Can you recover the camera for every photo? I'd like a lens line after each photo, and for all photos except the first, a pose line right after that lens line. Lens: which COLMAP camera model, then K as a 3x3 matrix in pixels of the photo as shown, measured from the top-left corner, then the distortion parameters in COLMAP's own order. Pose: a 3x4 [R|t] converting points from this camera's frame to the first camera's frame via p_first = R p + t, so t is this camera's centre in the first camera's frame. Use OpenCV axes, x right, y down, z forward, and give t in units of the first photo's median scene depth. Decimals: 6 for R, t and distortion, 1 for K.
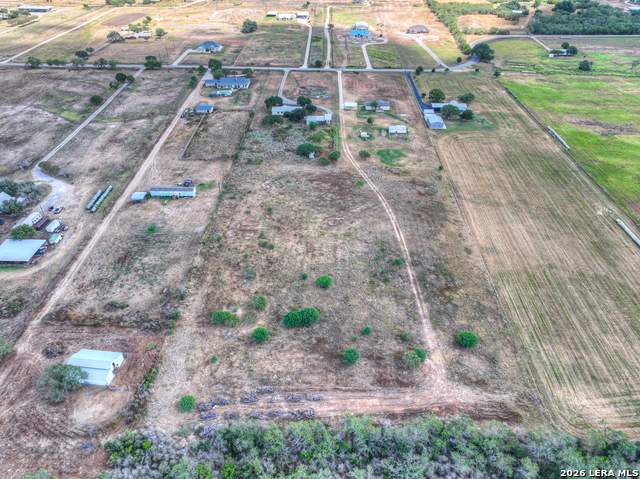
lens RADIAL K [[449.5, 0, 318.9], [0, 449.5, 238.8], [0, 0, 1]] dist [0.002409, 0.010548]
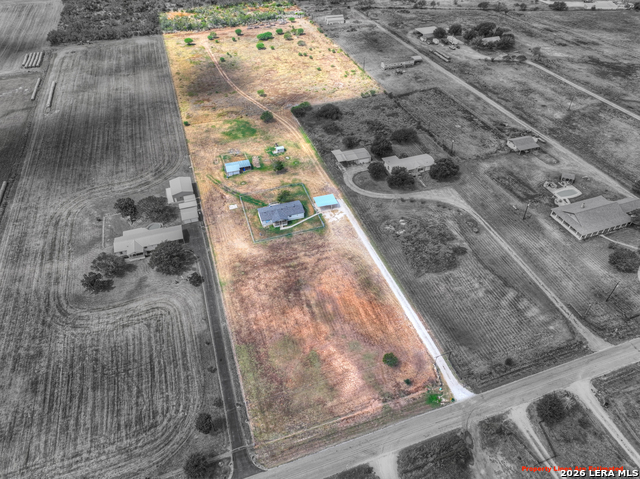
lens RADIAL K [[449.5, 0, 318.9], [0, 449.5, 238.8], [0, 0, 1]] dist [0.002409, 0.010548]
pose [[-0.940247, 0.235171, -0.246232, 0.312669], [-0.193023, 0.227593, 0.954434, -1.122255], [0.280496, 0.944932, -0.168601, 1.544021]]
